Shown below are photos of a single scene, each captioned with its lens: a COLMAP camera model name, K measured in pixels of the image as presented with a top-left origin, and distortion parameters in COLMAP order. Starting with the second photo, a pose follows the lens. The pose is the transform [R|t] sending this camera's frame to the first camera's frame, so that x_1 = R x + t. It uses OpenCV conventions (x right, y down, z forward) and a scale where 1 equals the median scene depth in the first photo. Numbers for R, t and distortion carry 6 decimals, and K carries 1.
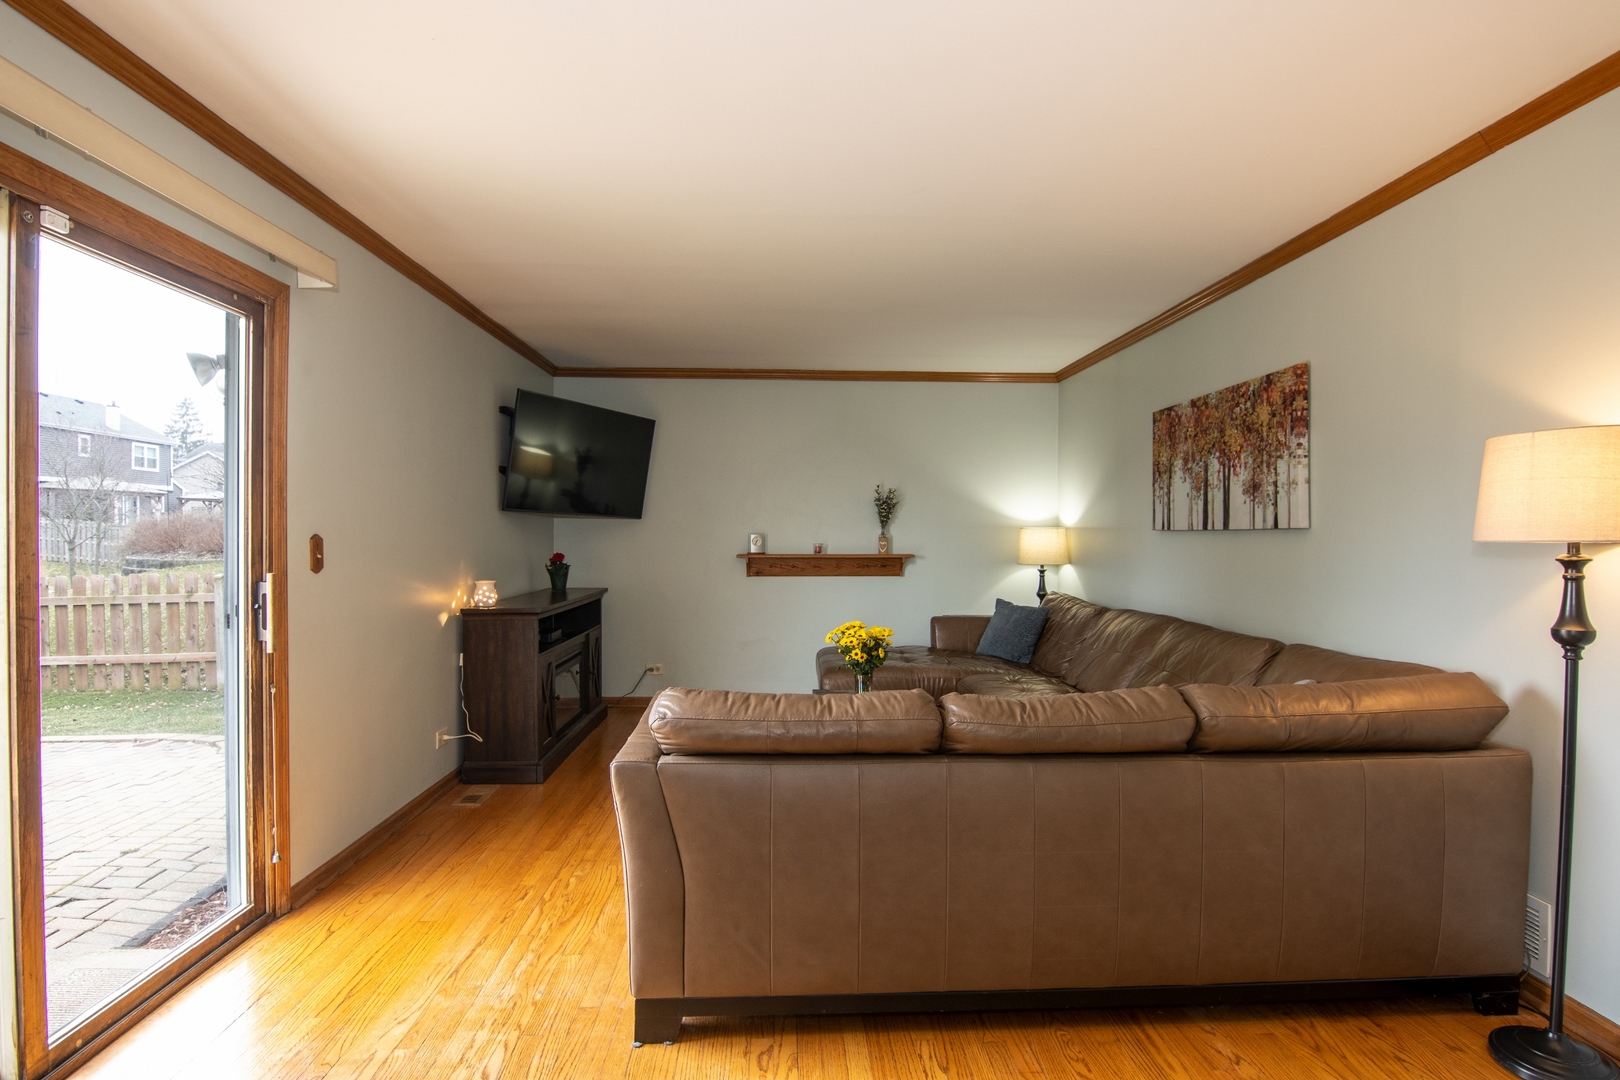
lens RADIAL K [[825.7, 0, 820.8], [0, 825.7, 542.5], [0, 0, 1]] dist [-0.010278, -0.000746]
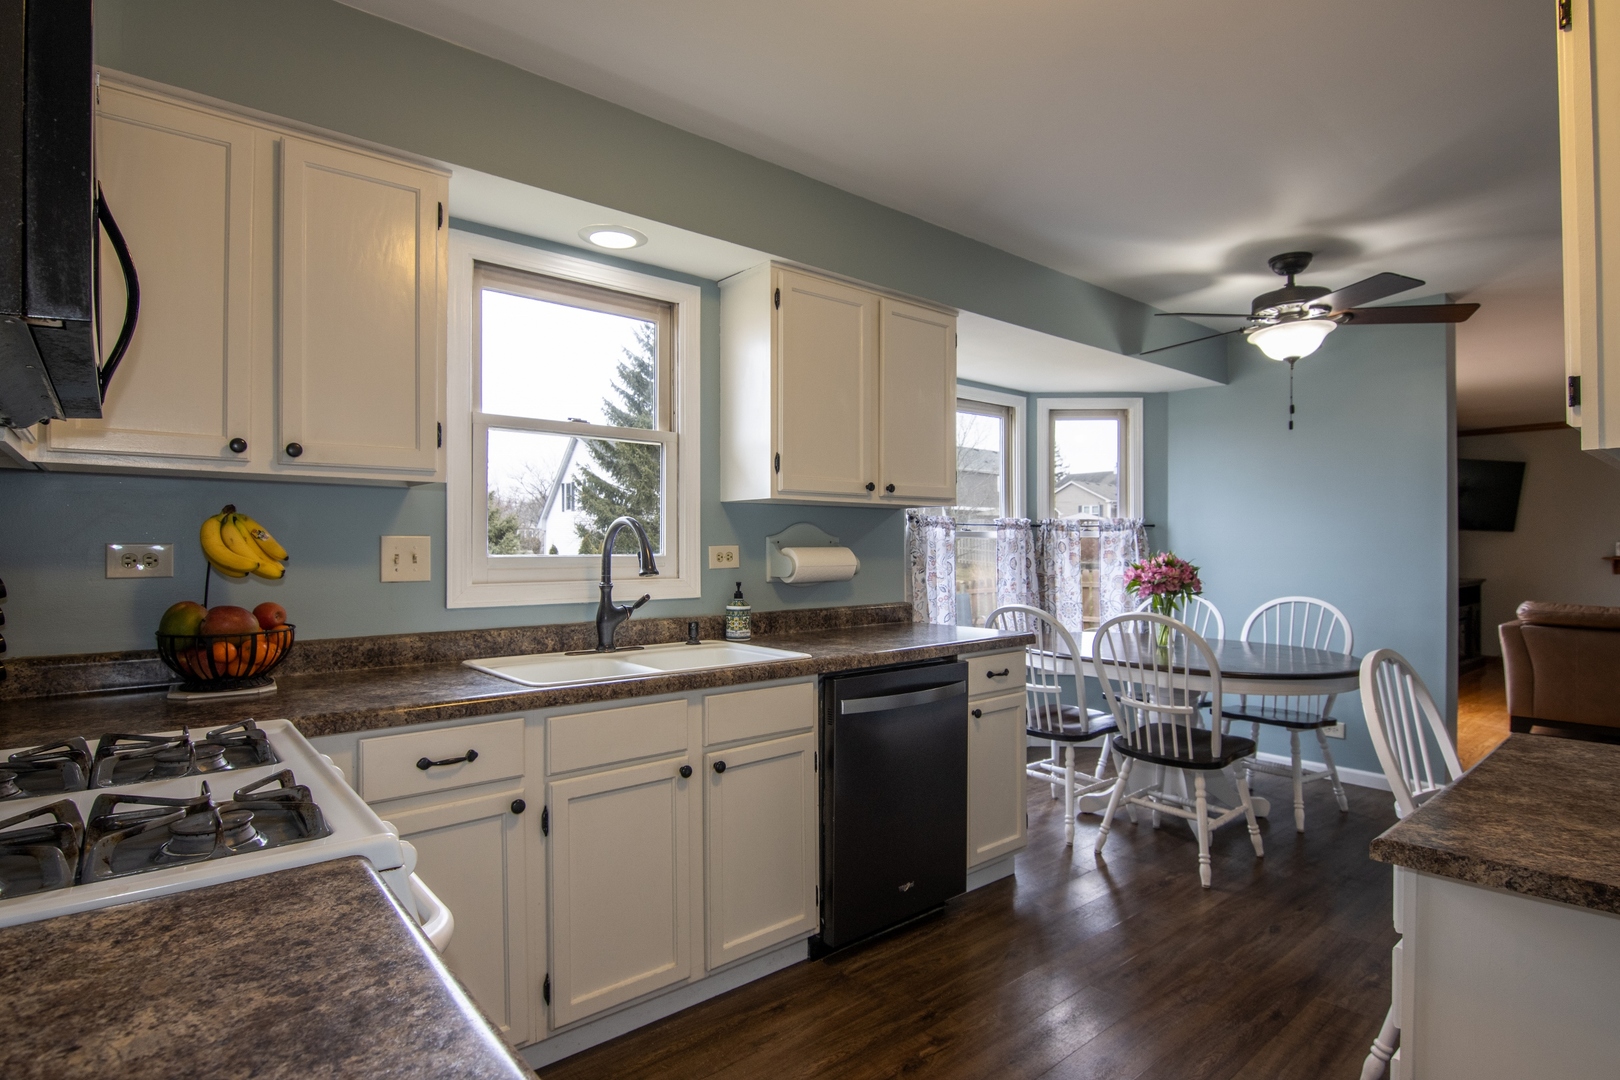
lens RADIAL K [[825.7, 0, 820.8], [0, 825.7, 542.5], [0, 0, 1]] dist [-0.010278, -0.000746]
pose [[0.607388, -0.008956, -0.794355, 0.289102], [-0.005232, 0.999870, -0.015274, 0.027503], [0.794388, 0.013433, 0.607262, -1.303715]]
